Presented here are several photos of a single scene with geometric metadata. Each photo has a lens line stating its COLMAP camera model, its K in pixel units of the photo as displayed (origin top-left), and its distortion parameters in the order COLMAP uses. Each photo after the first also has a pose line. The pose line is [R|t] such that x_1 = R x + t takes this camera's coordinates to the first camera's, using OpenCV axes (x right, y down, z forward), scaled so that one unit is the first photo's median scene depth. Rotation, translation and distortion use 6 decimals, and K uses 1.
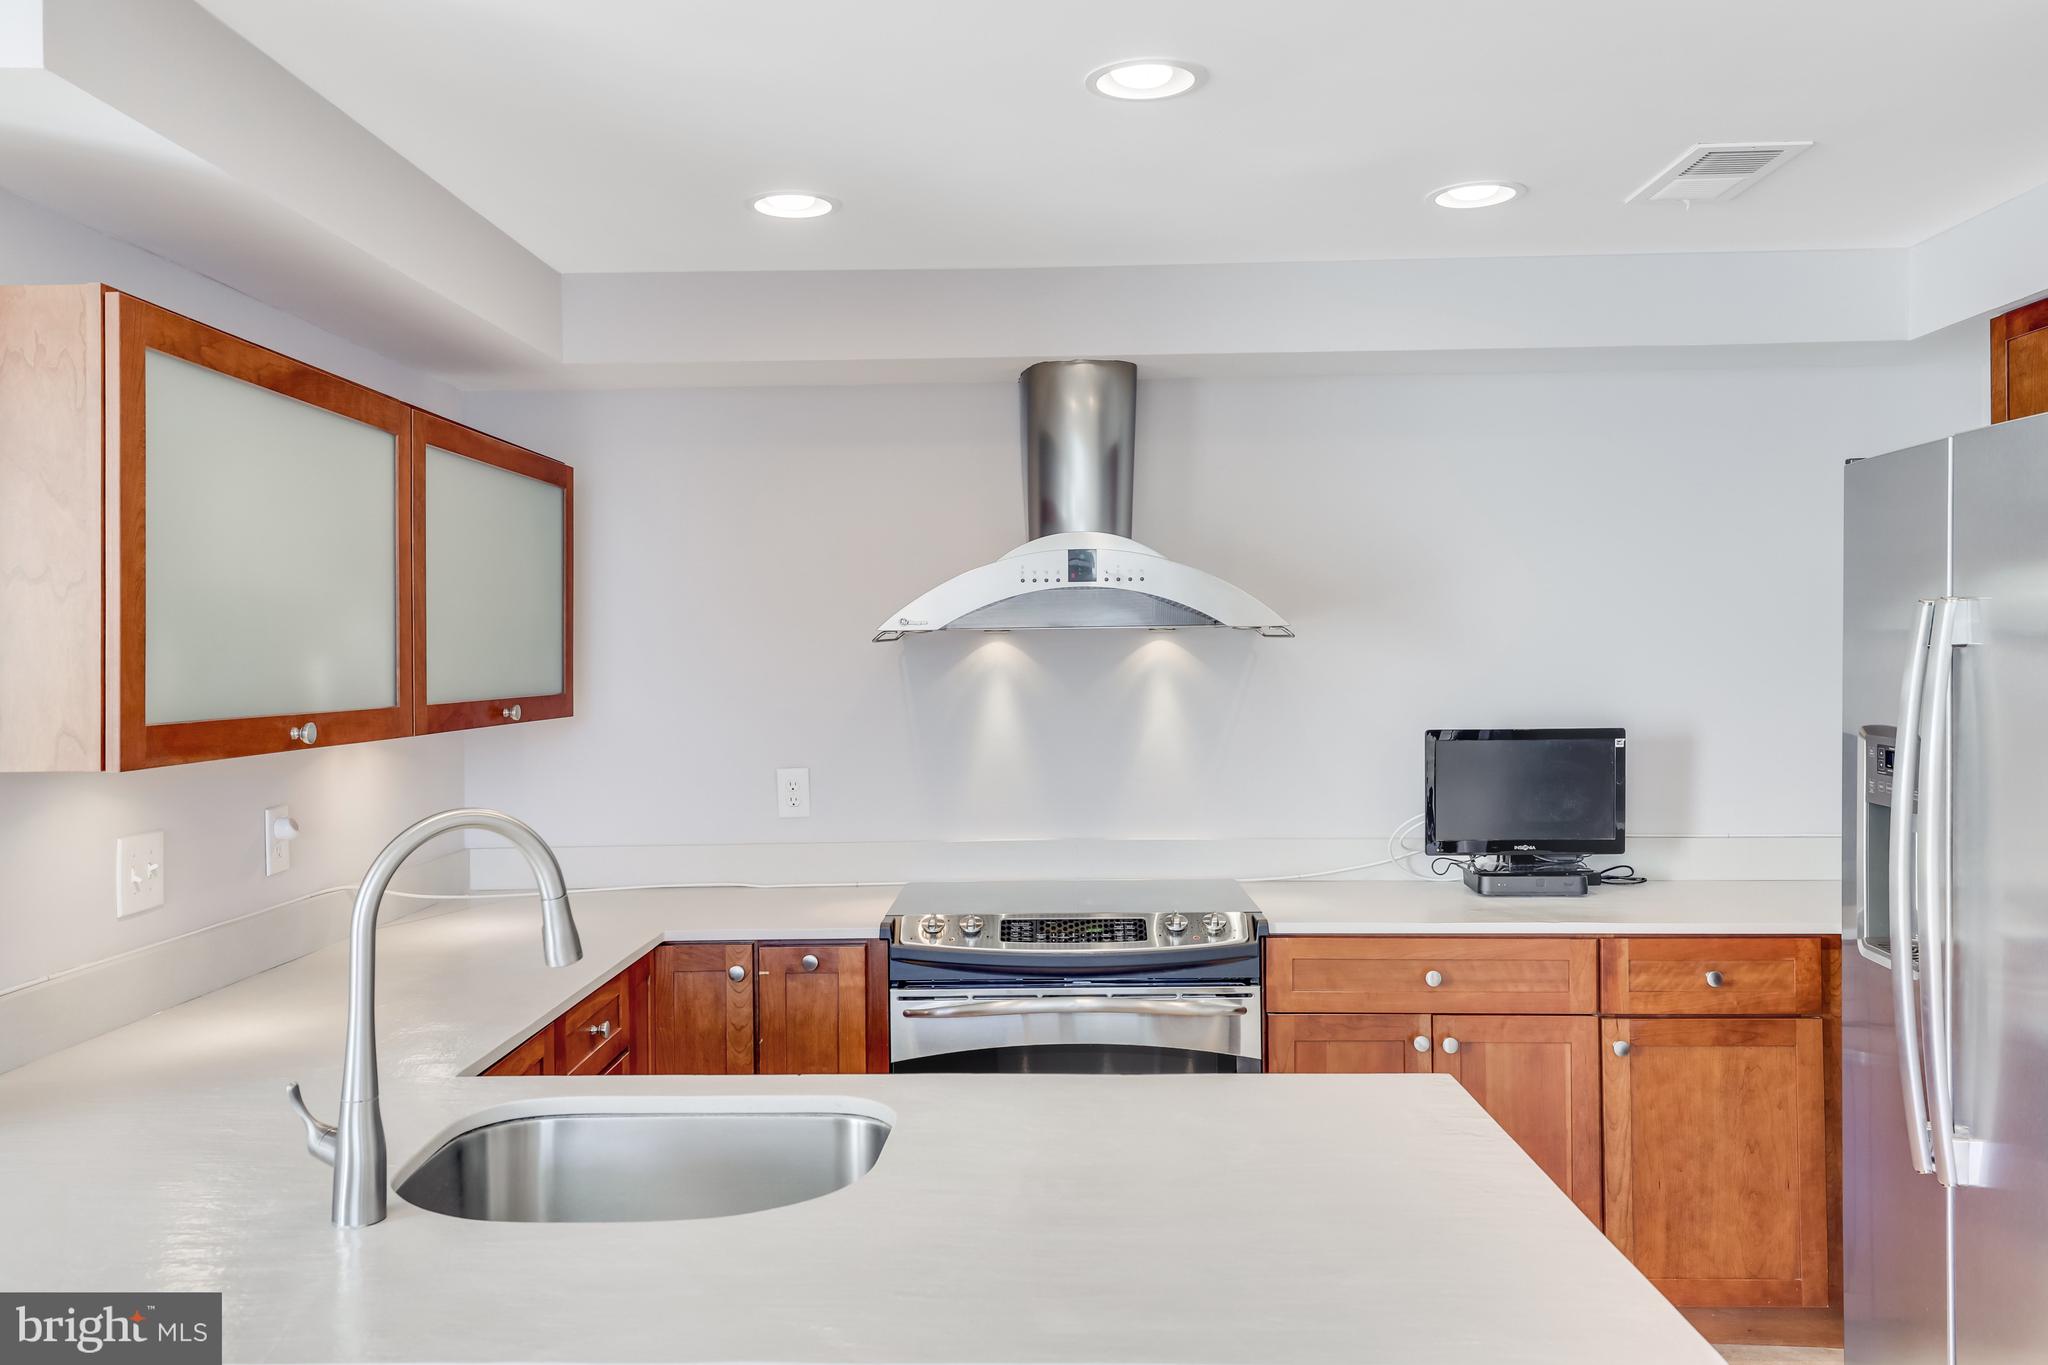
lens RADIAL K [[1633.6, 0, 1025.3], [0, 1633.6, 650.5], [0, 0, 1]] dist [0.042724, 0.005230]
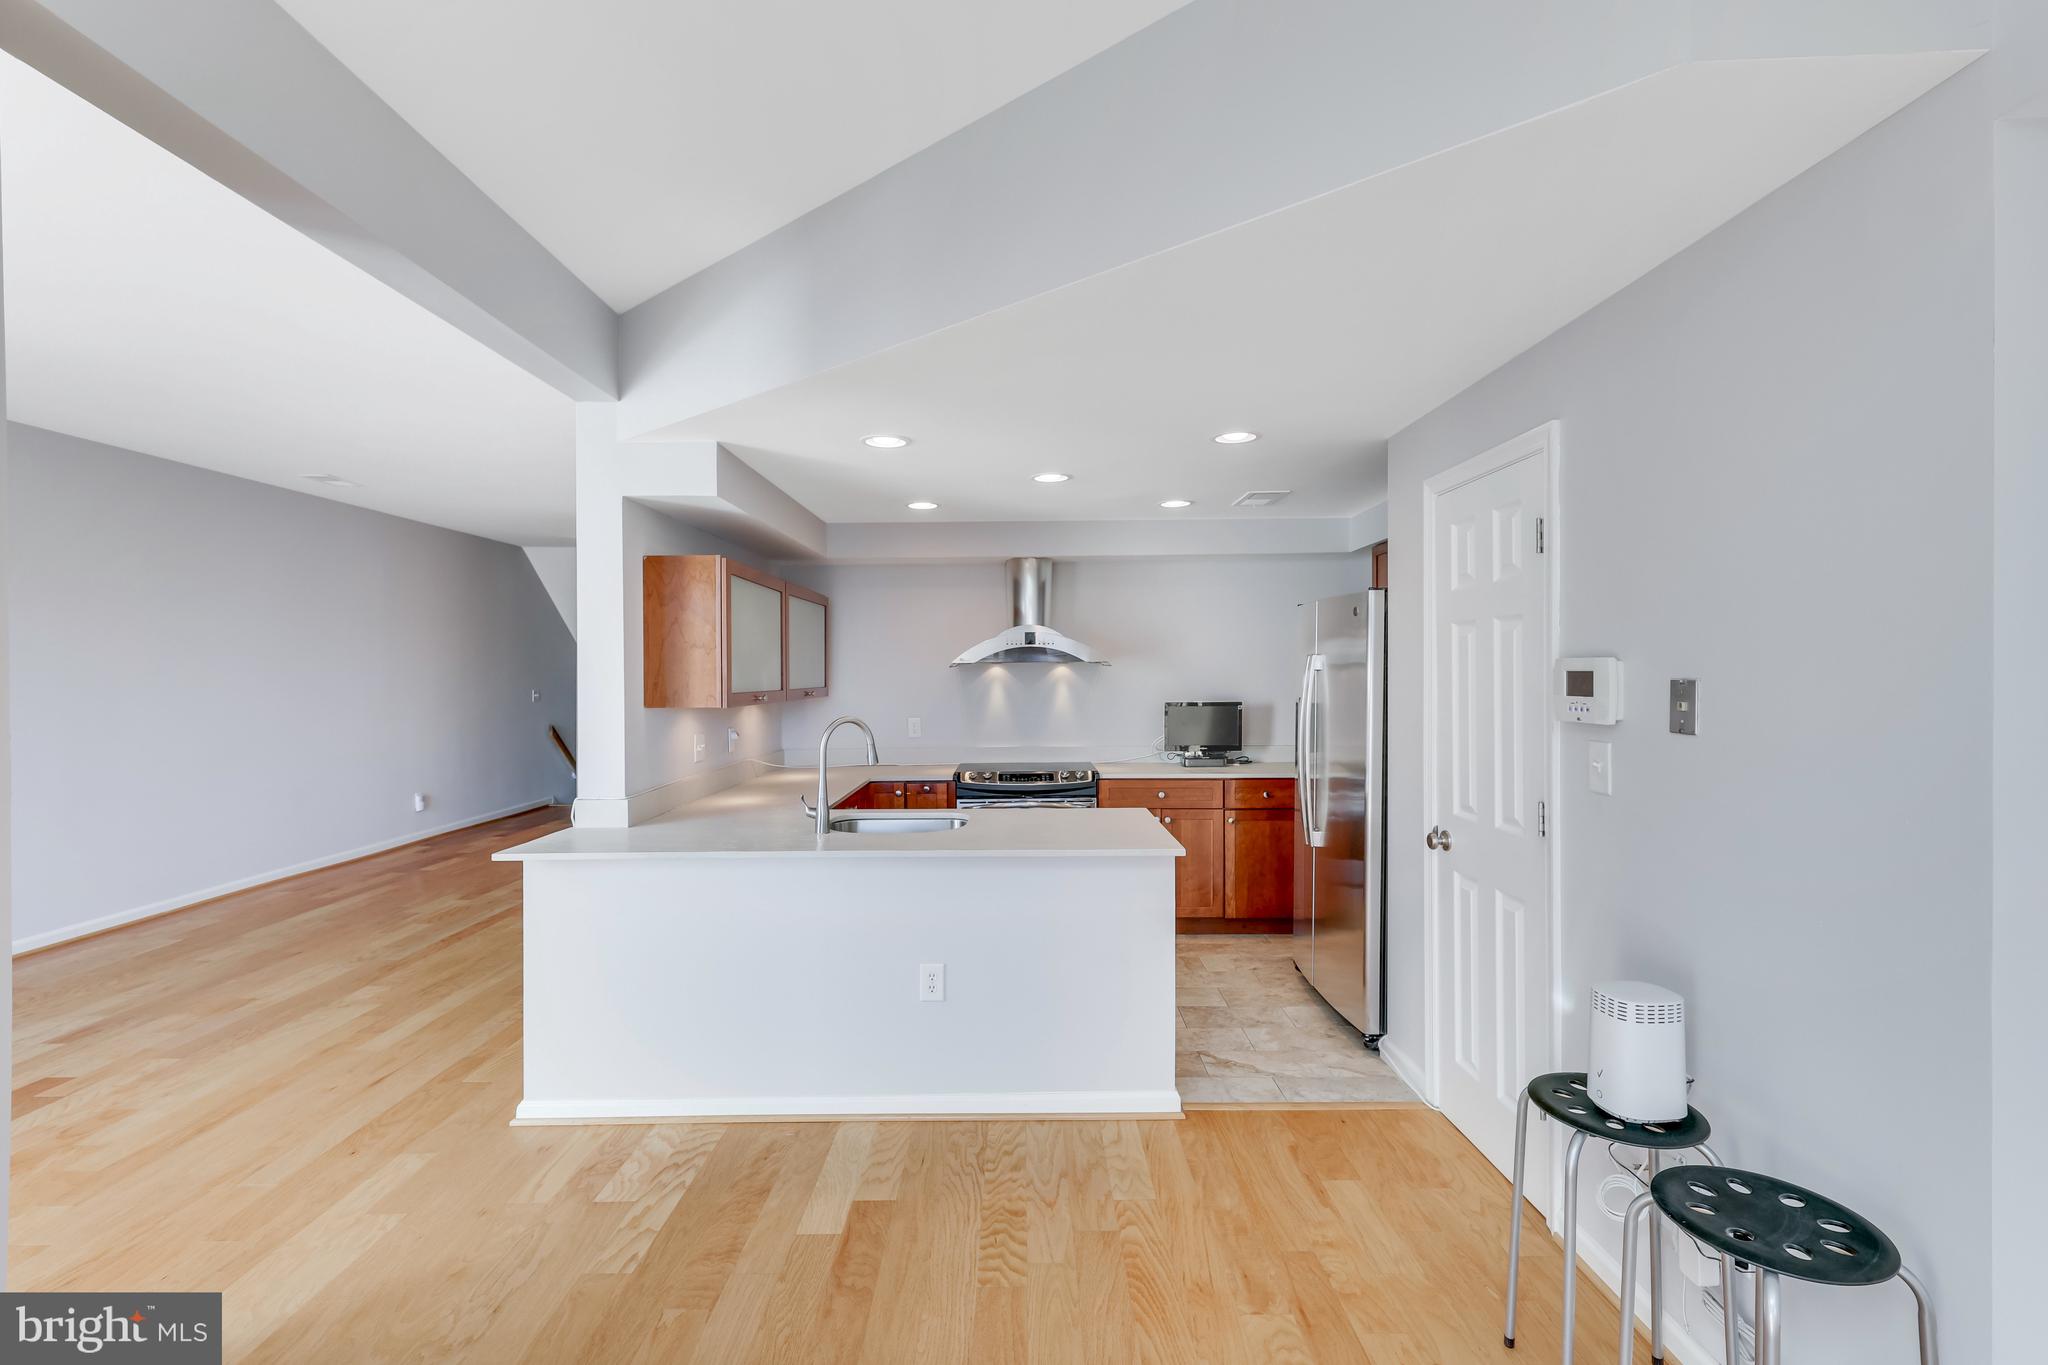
lens RADIAL K [[886.2, 0, 1019.9], [0, 886.2, 680.9], [0, 0, 1]] dist [0.001670, 0.000084]
pose [[0.999799, 0.003010, 0.019812, -0.009770], [-0.003221, 0.999938, 0.010649, 0.000982], [-0.019778, -0.010710, 0.999747, -0.422061]]
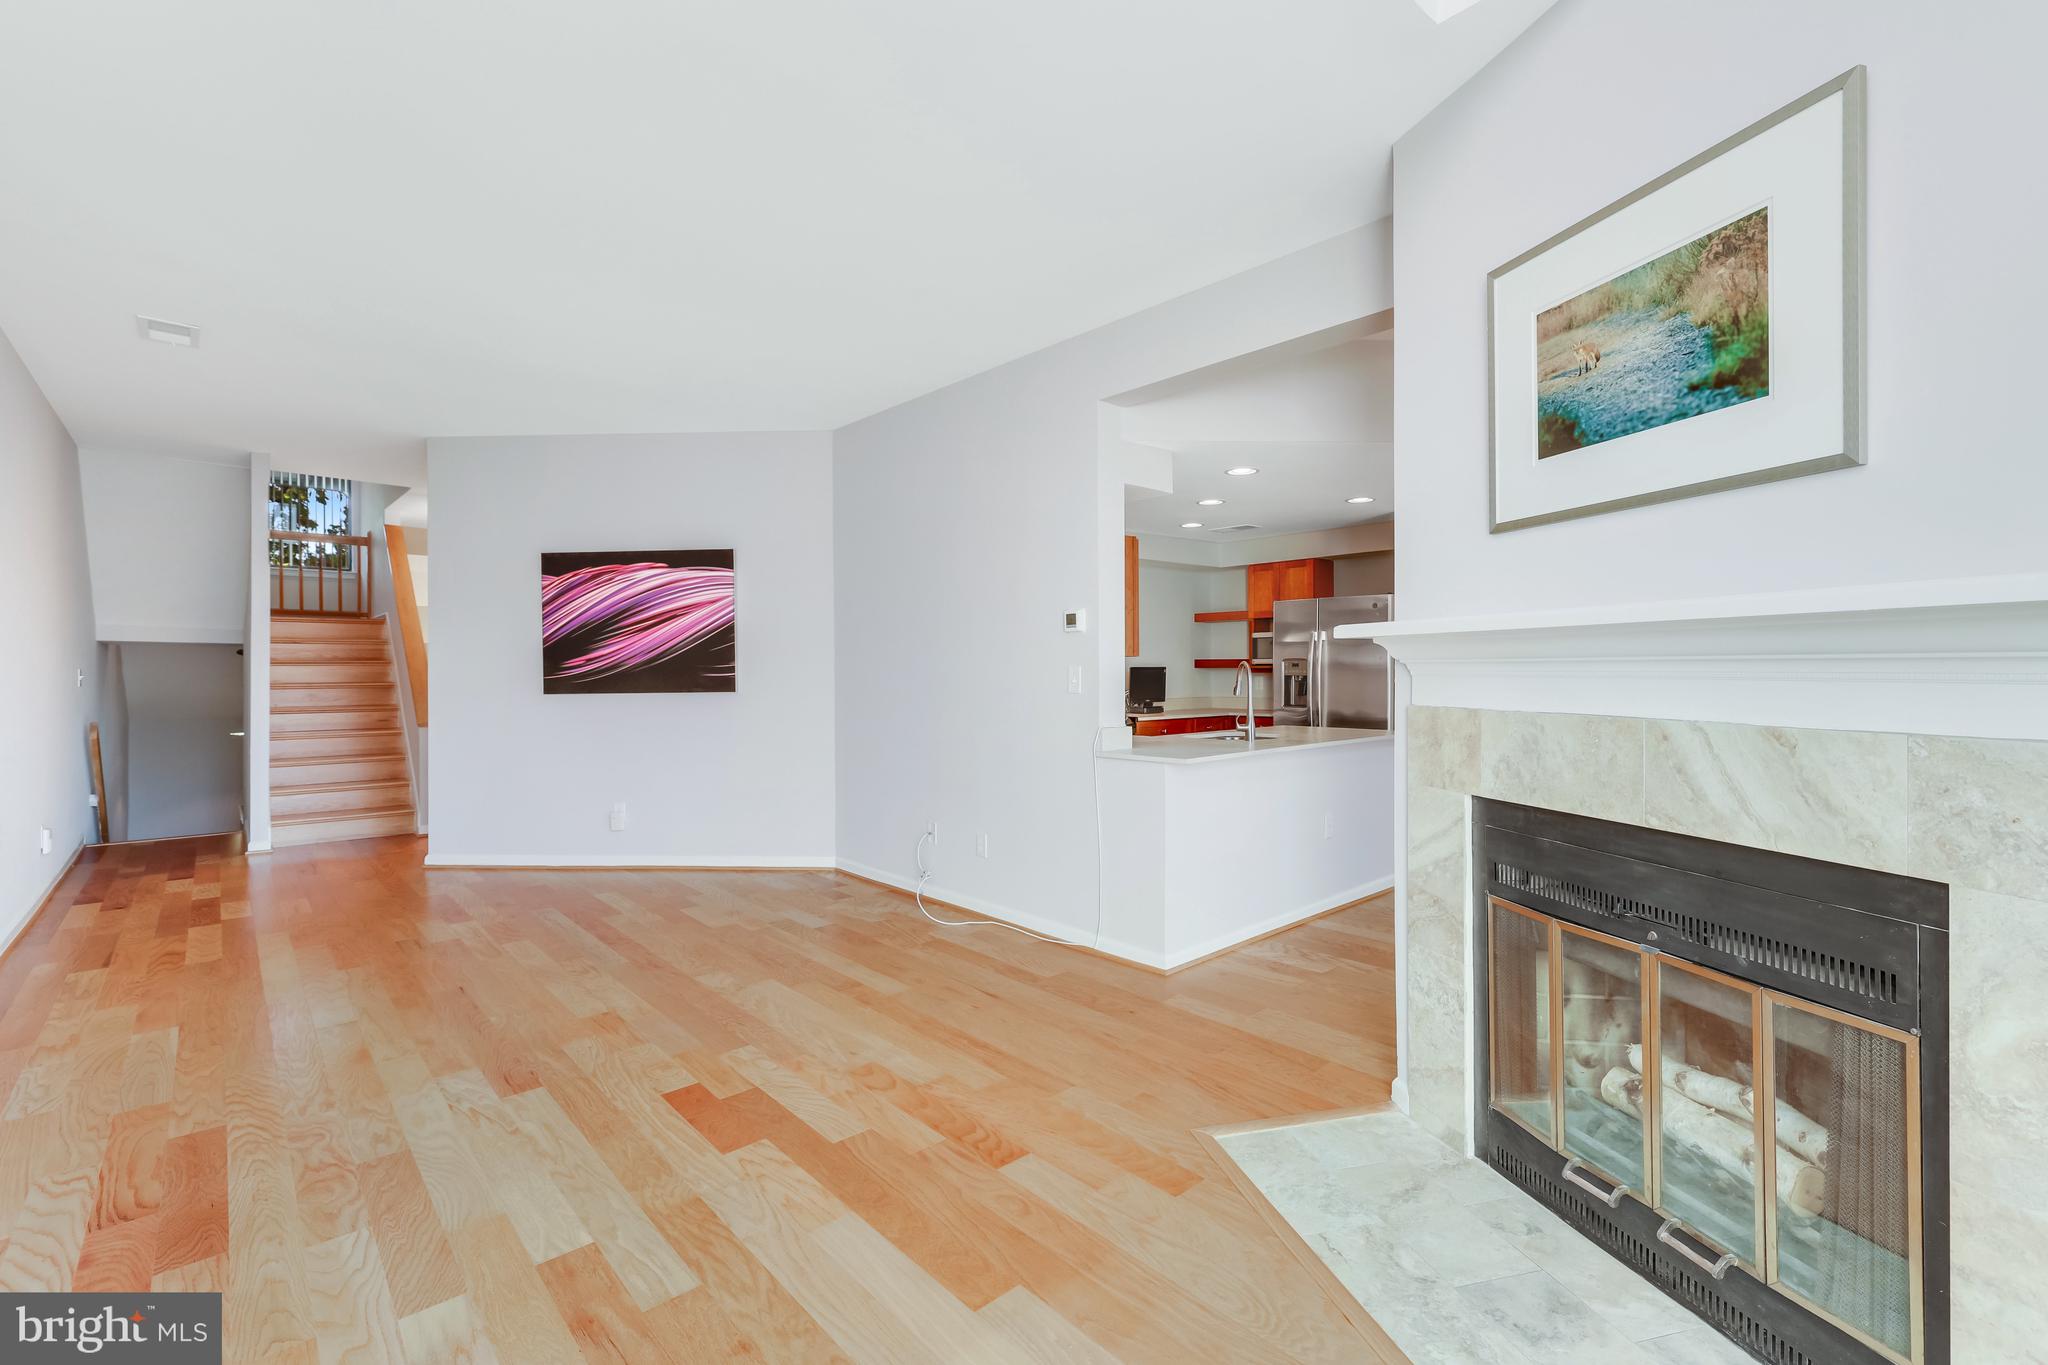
lens RADIAL K [[895.4, 0, 1034.7], [0, 895.4, 675.8], [0, 0, 1]] dist [0.000198, 0.001144]
pose [[0.721068, 0.001593, 0.692862, -1.342381], [-0.004535, 0.999987, 0.002420, 0.070747], [-0.692849, -0.004887, 0.721066, -0.240895]]
